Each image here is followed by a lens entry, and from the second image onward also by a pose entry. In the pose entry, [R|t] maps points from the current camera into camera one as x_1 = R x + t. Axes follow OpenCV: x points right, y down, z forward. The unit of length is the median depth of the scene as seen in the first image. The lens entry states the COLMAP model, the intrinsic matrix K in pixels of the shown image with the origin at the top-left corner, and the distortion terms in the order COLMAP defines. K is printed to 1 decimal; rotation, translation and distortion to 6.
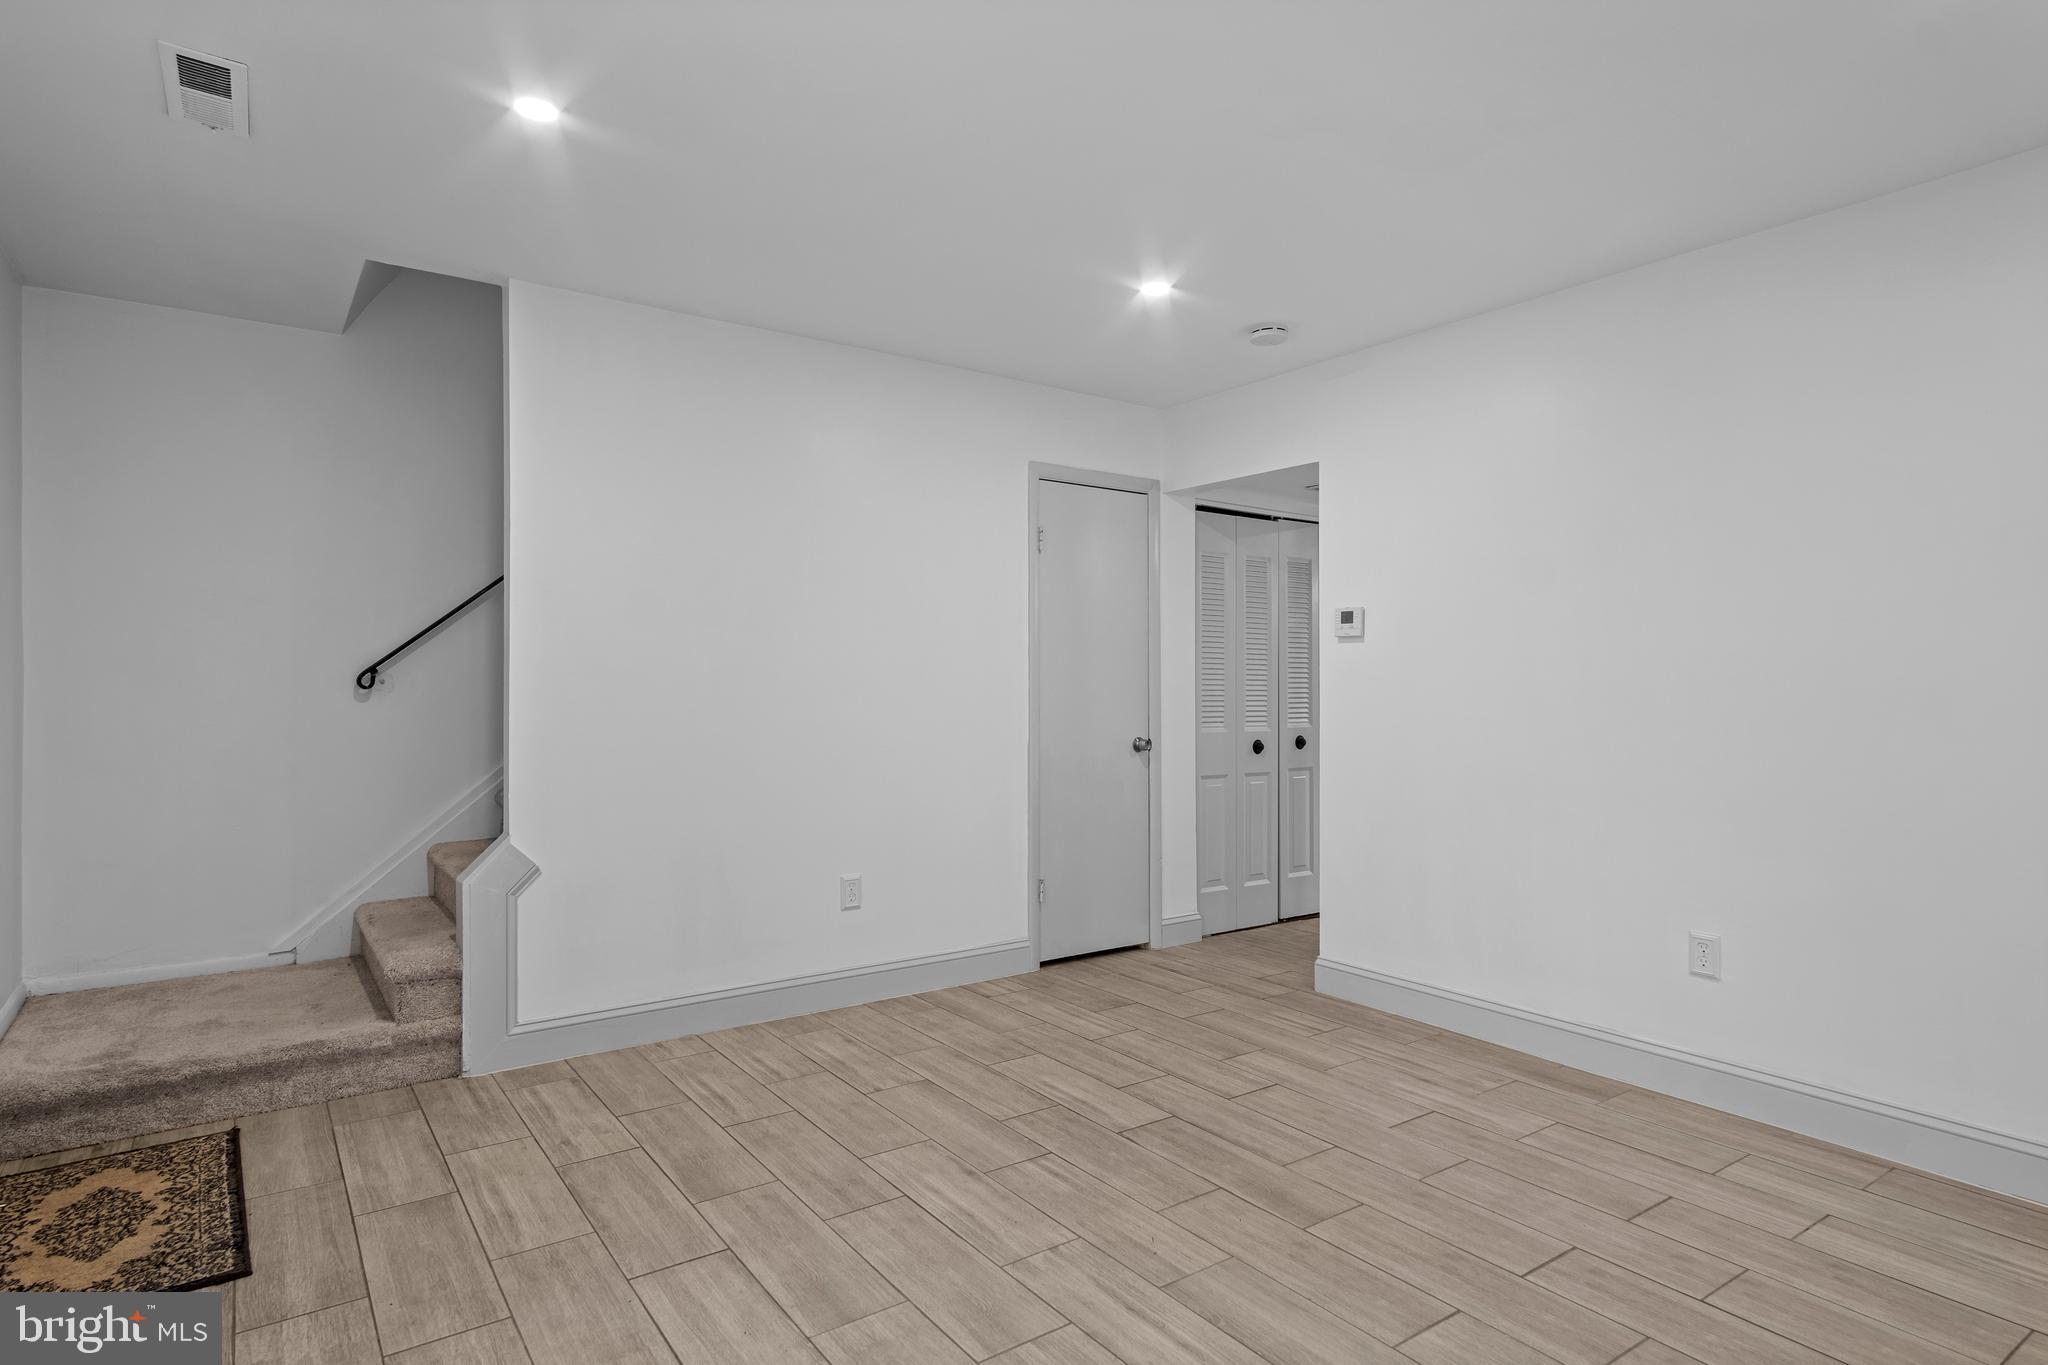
lens RADIAL K [[1104.1, 0, 1007.6], [0, 1104.1, 638.5], [0, 0, 1]] dist [0.017128, 0.000699]
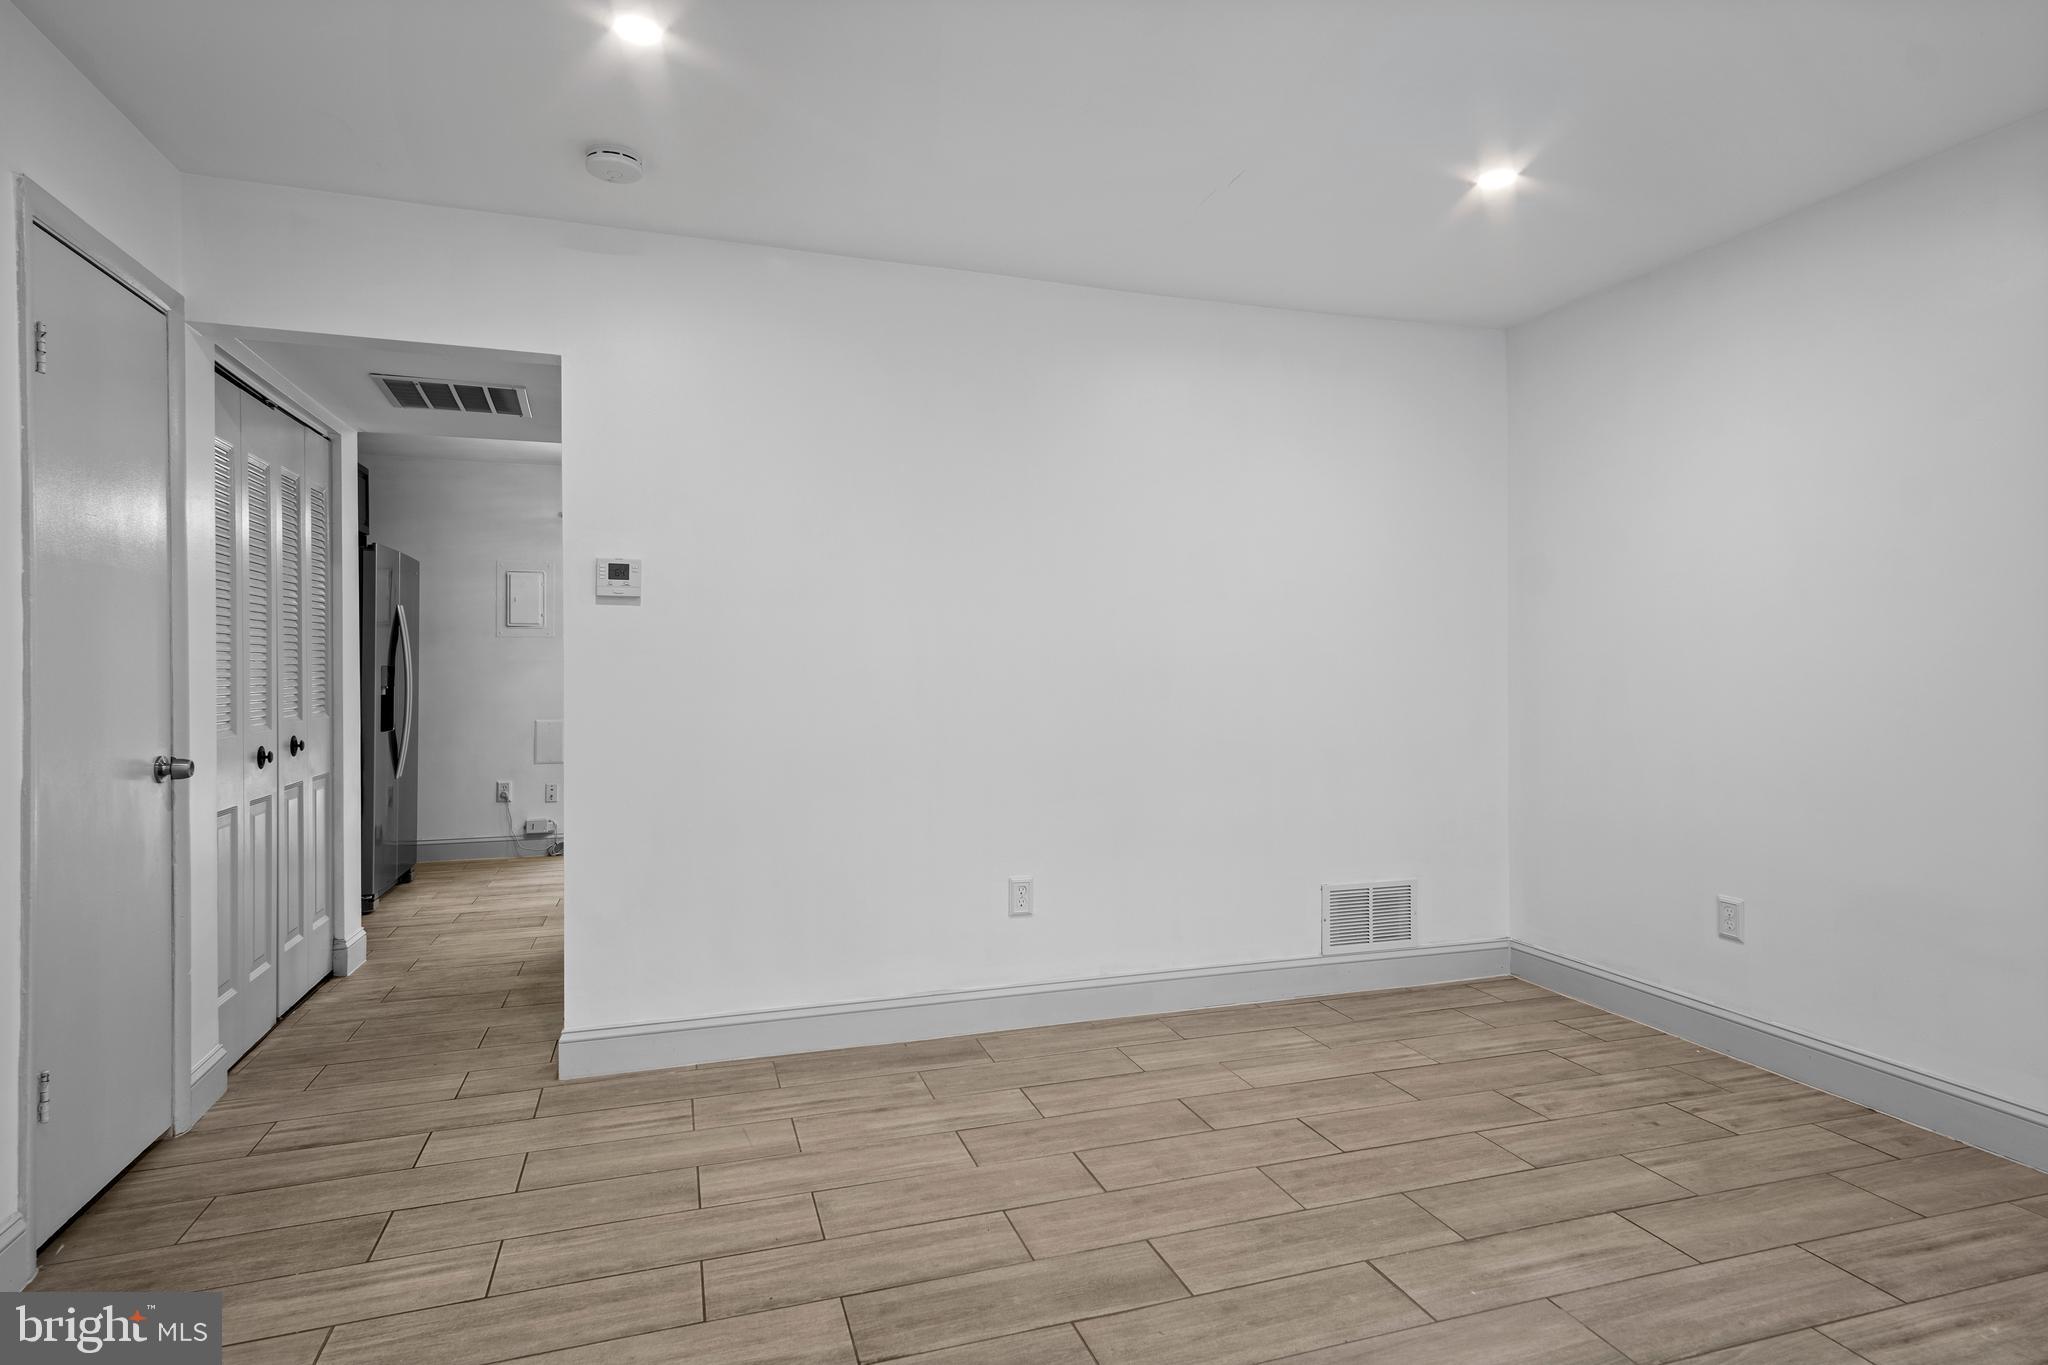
lens RADIAL K [[1104.1, 0, 1007.6], [0, 1104.1, 638.5], [0, 0, 1]] dist [0.017128, 0.000699]
pose [[0.281056, 0.015736, 0.959562, -0.435672], [-0.037864, 0.999269, -0.005297, 0.026393], [-0.958944, -0.034844, 0.281446, 0.661269]]
